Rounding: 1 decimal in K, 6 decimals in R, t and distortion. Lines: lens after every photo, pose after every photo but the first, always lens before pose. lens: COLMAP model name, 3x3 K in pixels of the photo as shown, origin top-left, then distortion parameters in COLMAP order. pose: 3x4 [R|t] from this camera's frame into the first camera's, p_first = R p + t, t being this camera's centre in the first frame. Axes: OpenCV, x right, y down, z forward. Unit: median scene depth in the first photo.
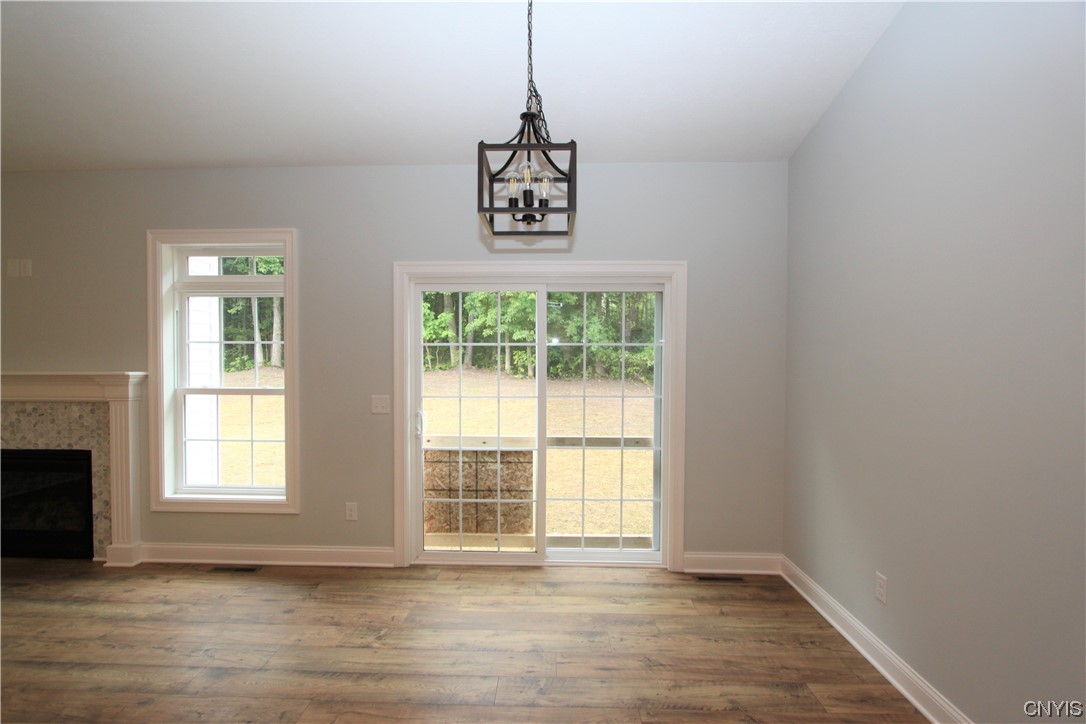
lens RADIAL K [[502.8, 0, 543.0], [0, 502.8, 362.0], [0, 0, 1]] dist [-0.013475, 0.000493]
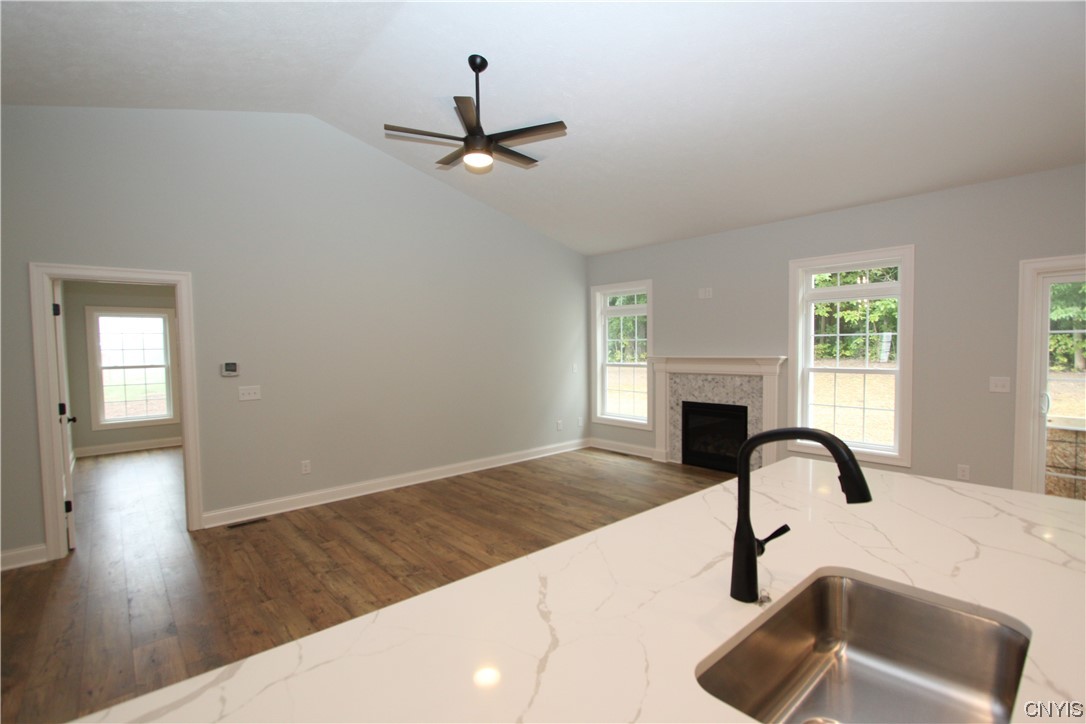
lens RADIAL K [[501.8, 0, 538.6], [0, 501.8, 363.3], [0, 0, 1]] dist [-0.013068, 0.001068]
pose [[0.685846, 0.013749, -0.727617, -0.214636], [0.004267, 0.999728, 0.022912, 0.003356], [0.727735, -0.018819, 0.685601, -0.553843]]
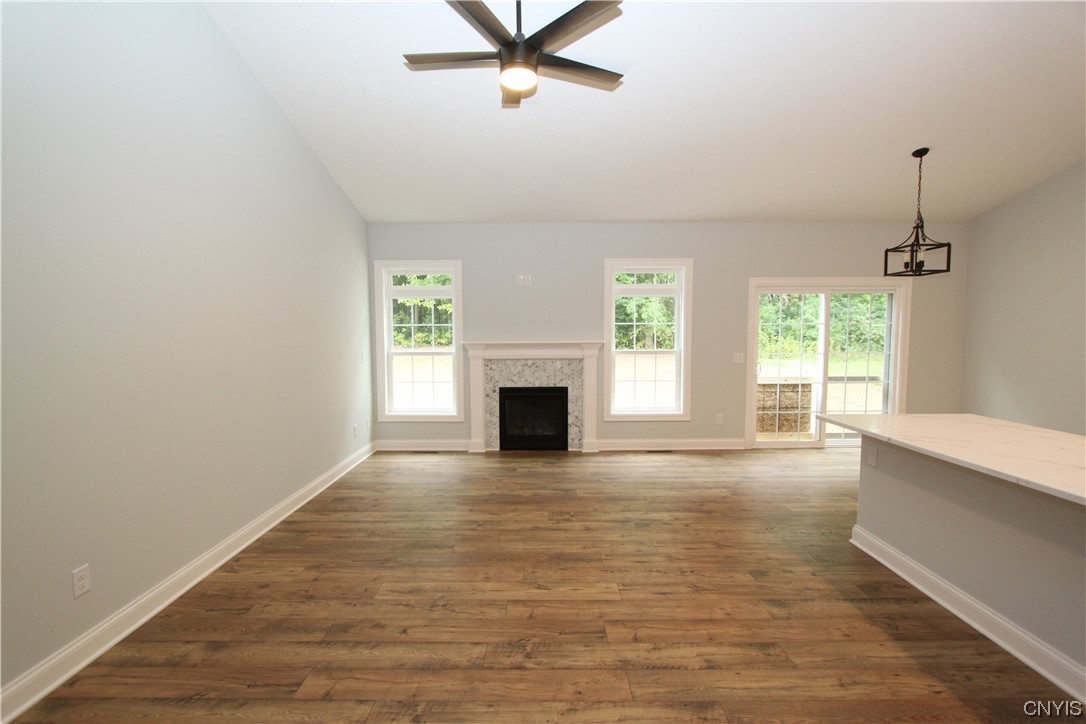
lens RADIAL K [[501.8, 0, 538.6], [0, 501.8, 363.3], [0, 0, 1]] dist [-0.013068, 0.001068]
pose [[0.999376, -0.007528, 0.034505, -1.064522], [0.005819, 0.998763, 0.049380, 0.009048], [-0.034834, -0.049148, 0.998184, -0.726395]]
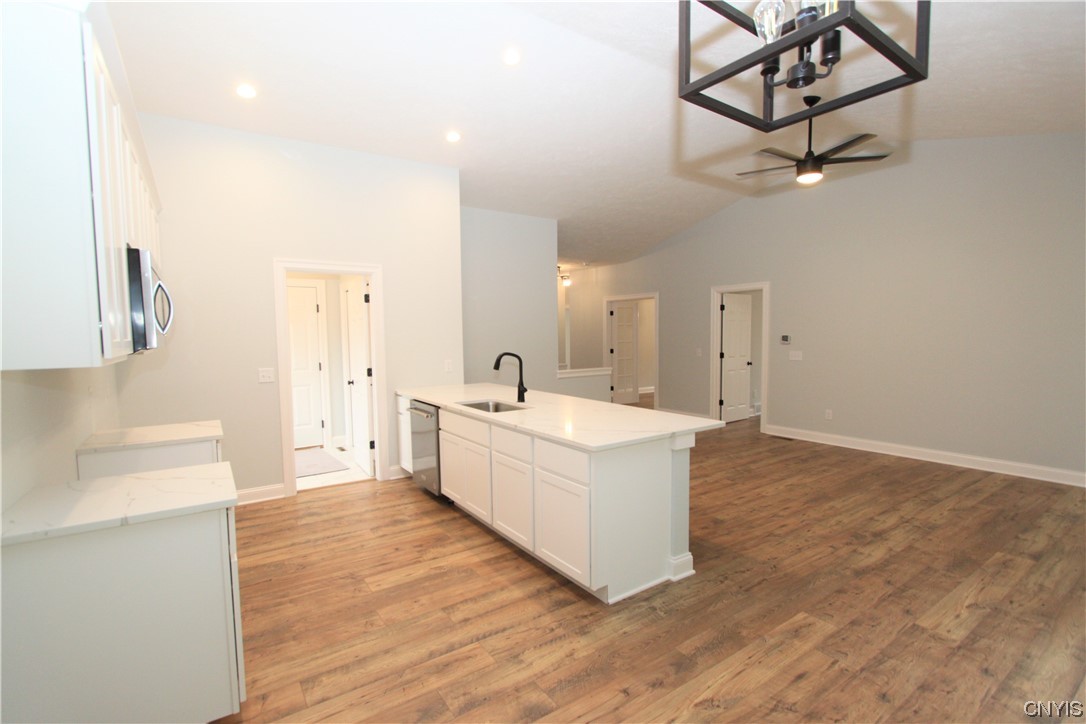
lens RADIAL K [[502.7, 0, 543.0], [0, 502.7, 362.0], [0, 0, 1]] dist [0.001266, 0.000440]
pose [[-0.798406, 0.039916, -0.600794, 0.296099], [-0.004076, 0.997419, 0.071683, -0.006286], [0.602105, 0.059681, -0.796183, 0.733095]]
